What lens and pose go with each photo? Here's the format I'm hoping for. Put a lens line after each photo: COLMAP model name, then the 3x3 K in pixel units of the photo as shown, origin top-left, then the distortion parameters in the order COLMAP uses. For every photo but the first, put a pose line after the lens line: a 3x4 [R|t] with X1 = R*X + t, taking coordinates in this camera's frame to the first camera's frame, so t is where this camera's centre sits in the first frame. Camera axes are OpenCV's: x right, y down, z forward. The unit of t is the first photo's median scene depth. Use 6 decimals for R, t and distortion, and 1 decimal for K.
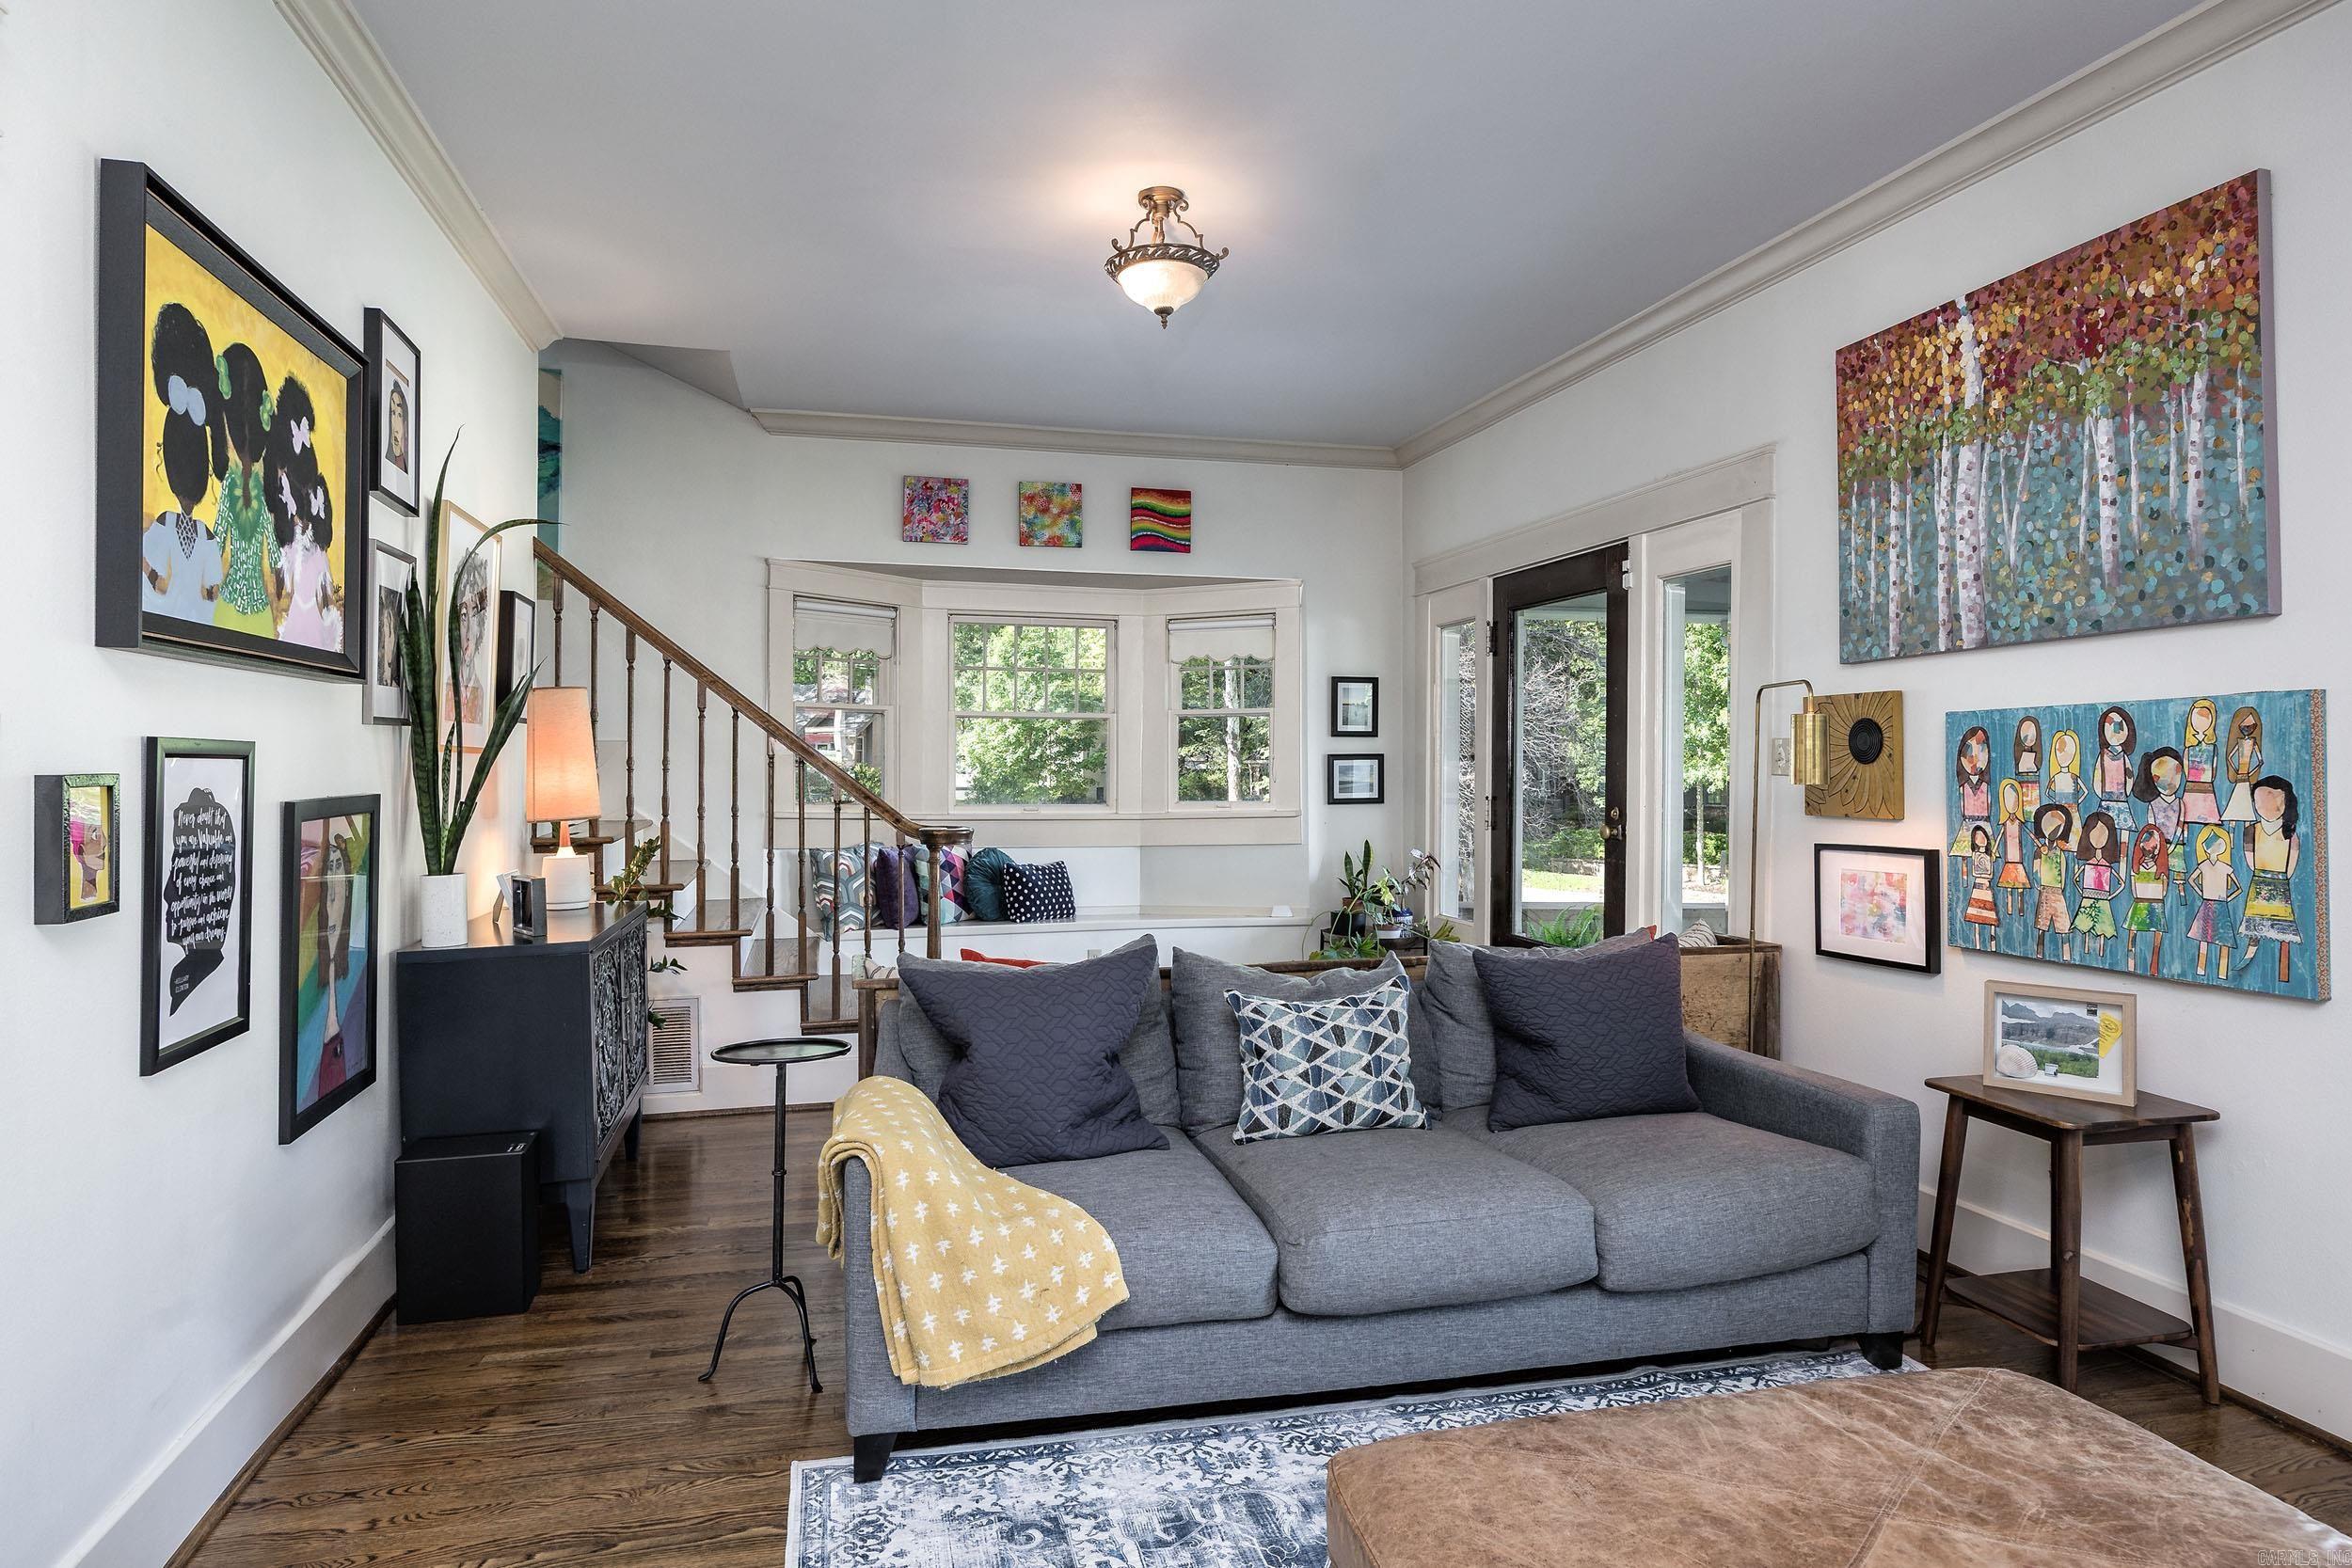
lens RADIAL K [[1301.8, 0, 1181.0], [0, 1301.8, 740.9], [0, 0, 1]] dist [-0.002105, -0.000389]
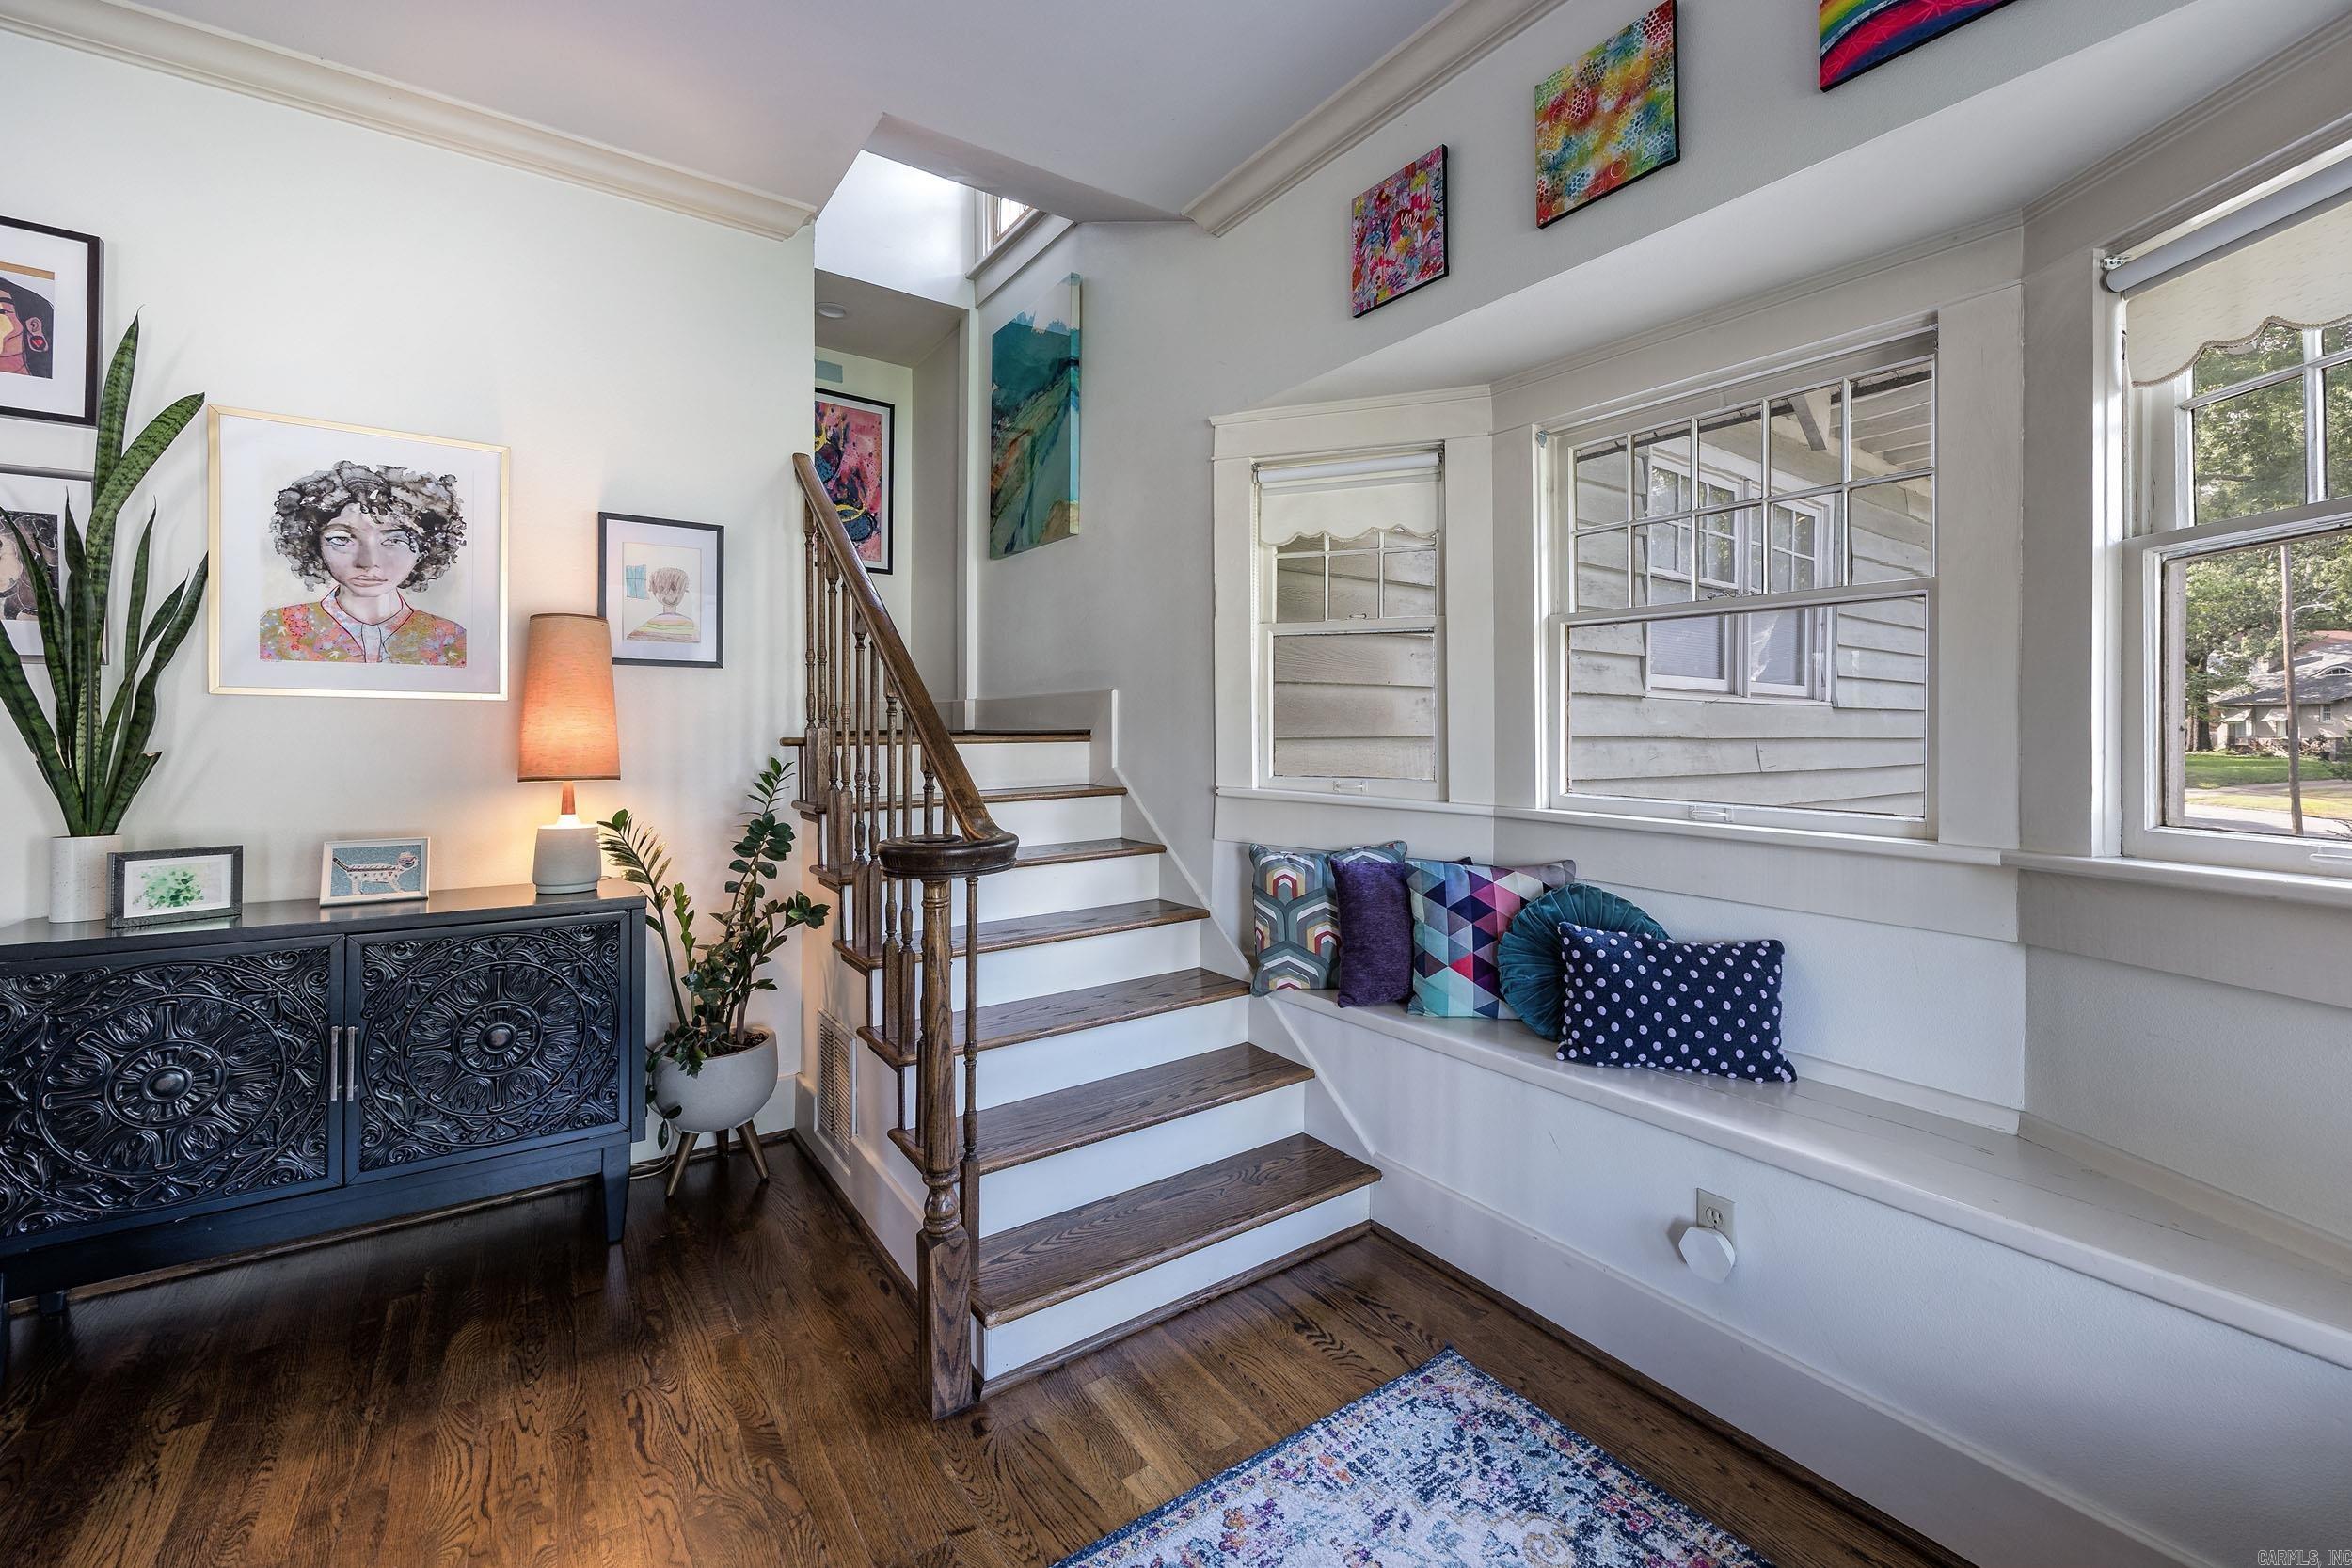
lens RADIAL K [[971.2, 0, 1140.7], [0, 971.2, 726.0], [0, 0, 1]] dist [-0.000846, -0.000027]
pose [[0.332778, -0.003139, -0.943000, 0.146461], [0.016557, 0.999860, 0.002514, 0.019767], [0.942860, -0.016450, 0.332783, 0.746566]]
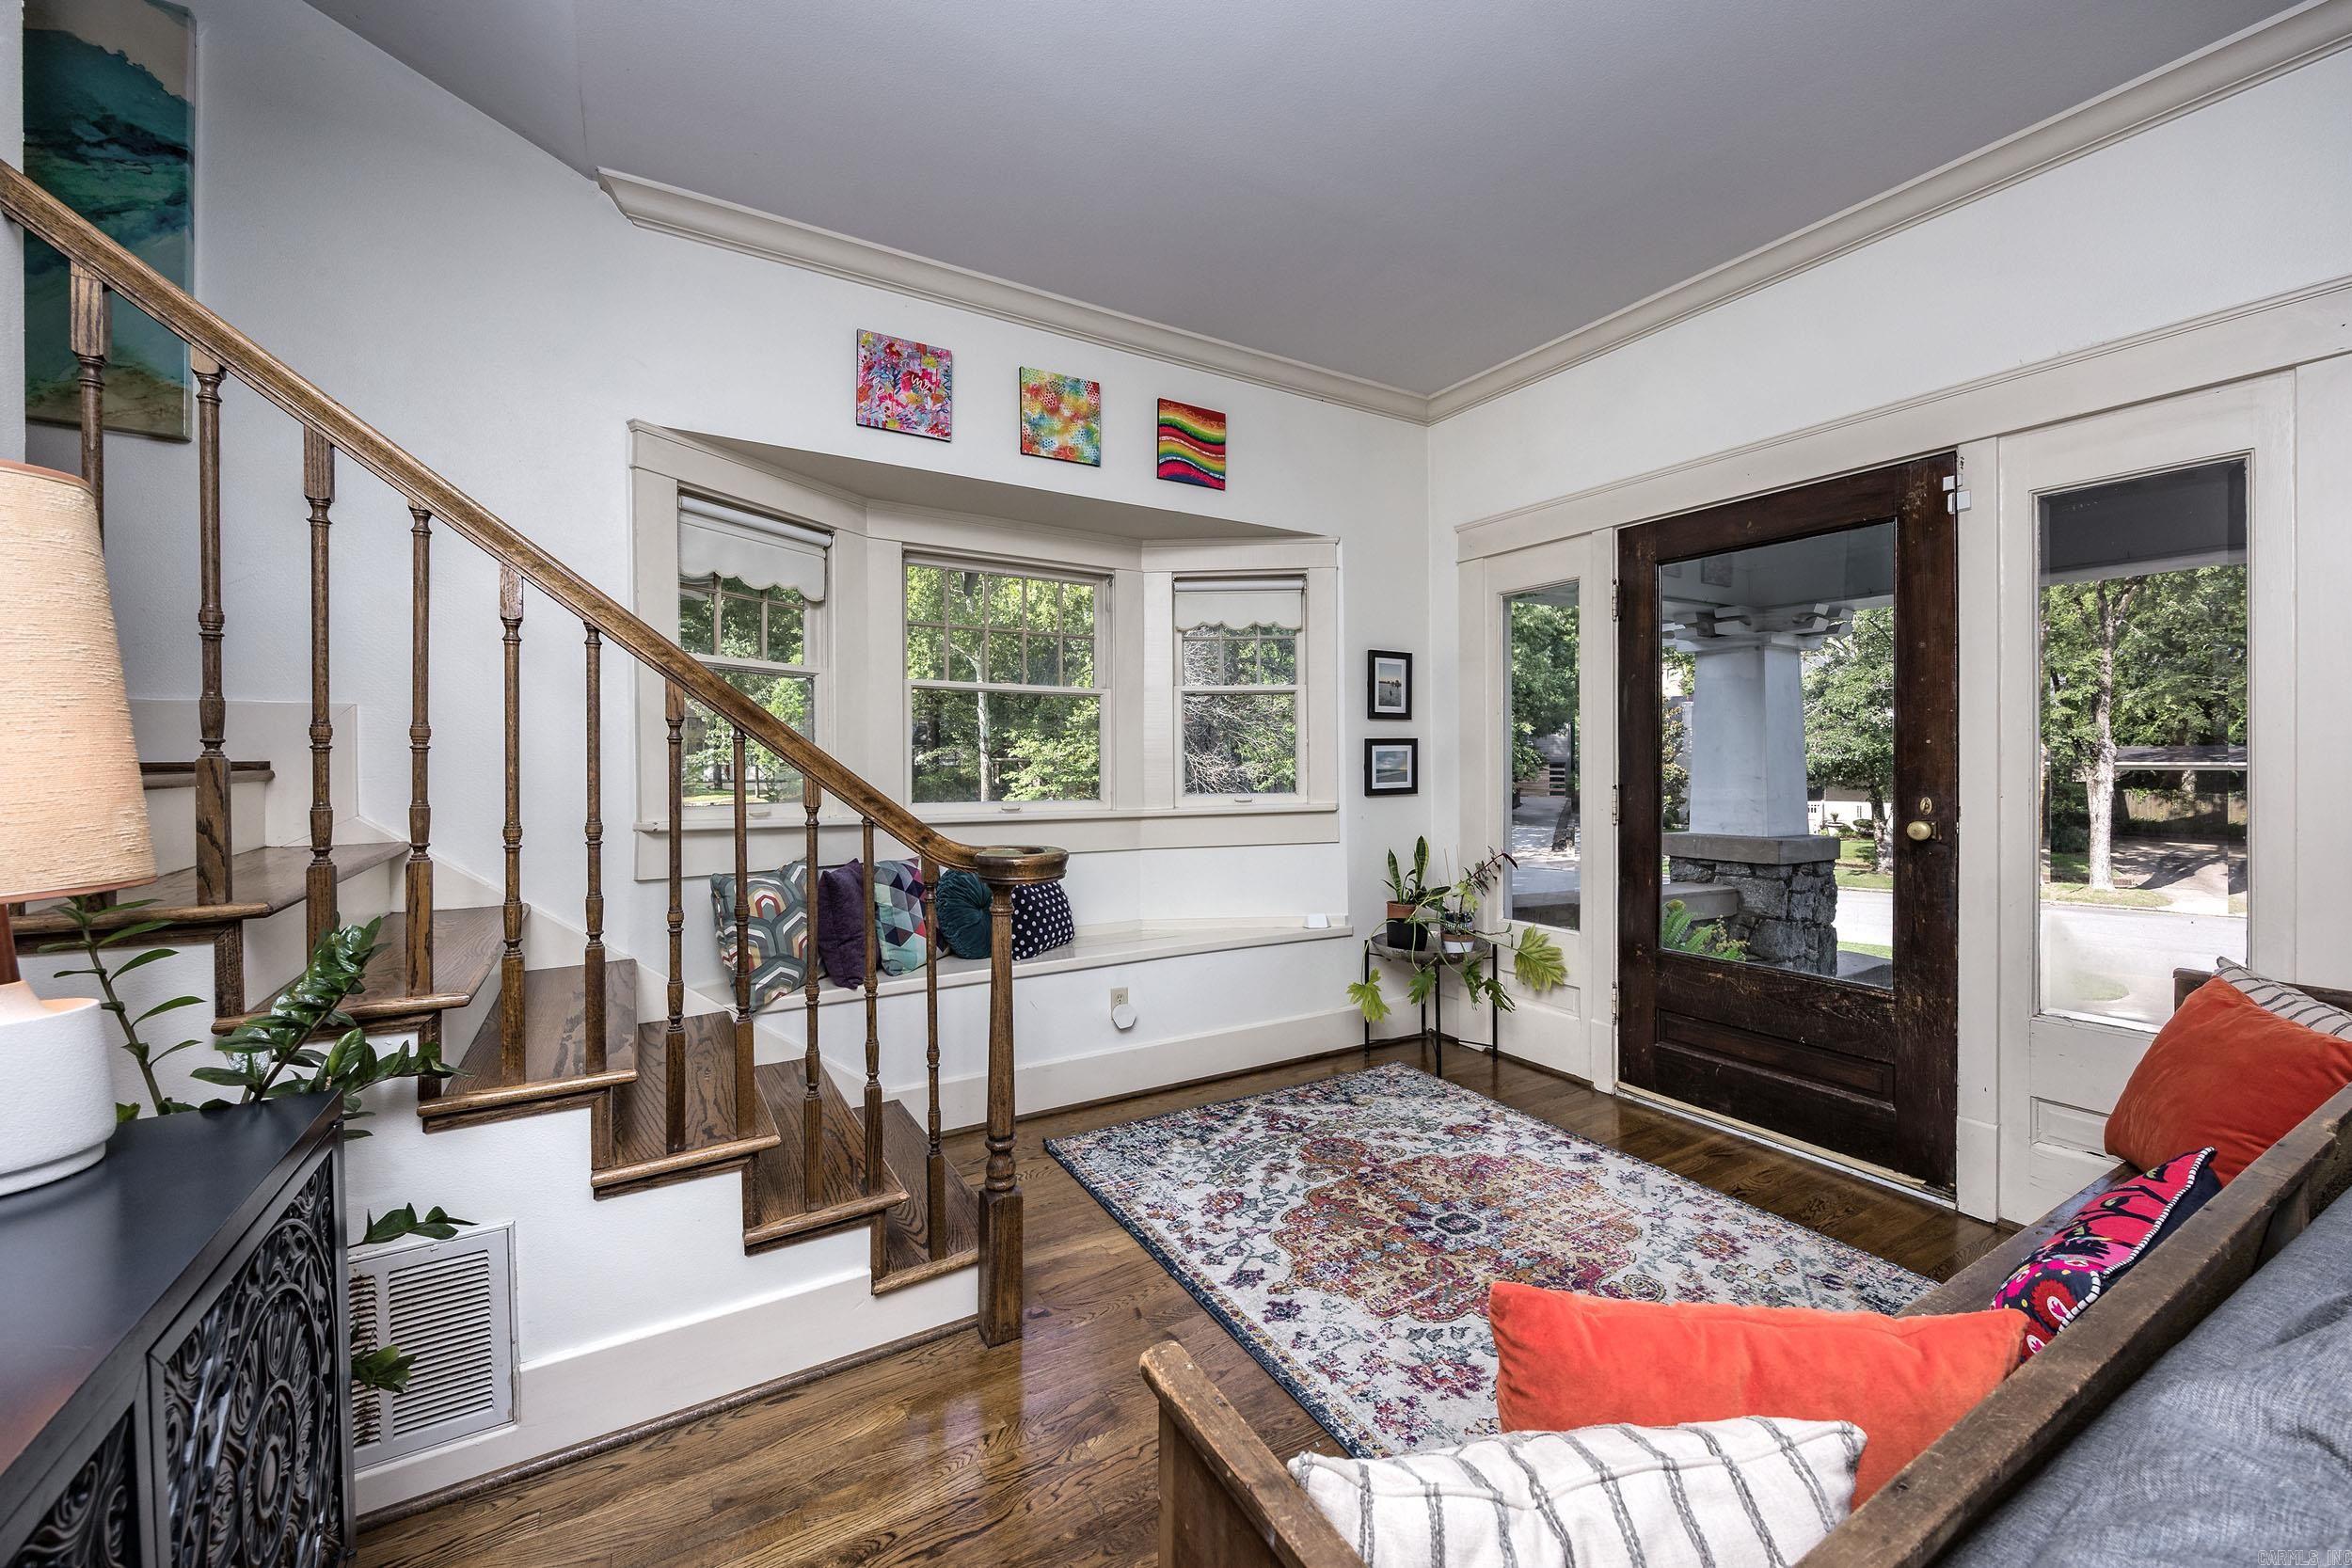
lens RADIAL K [[920.8, 0, 1233.8], [0, 920.8, 759.5], [0, 0, 1]] dist [-0.000359, 0.000070]
pose [[0.951299, -0.002400, 0.308260, -0.168754], [-0.002516, 0.999876, 0.015550, 0.015575], [-0.308259, -0.015568, 0.951175, 0.456739]]
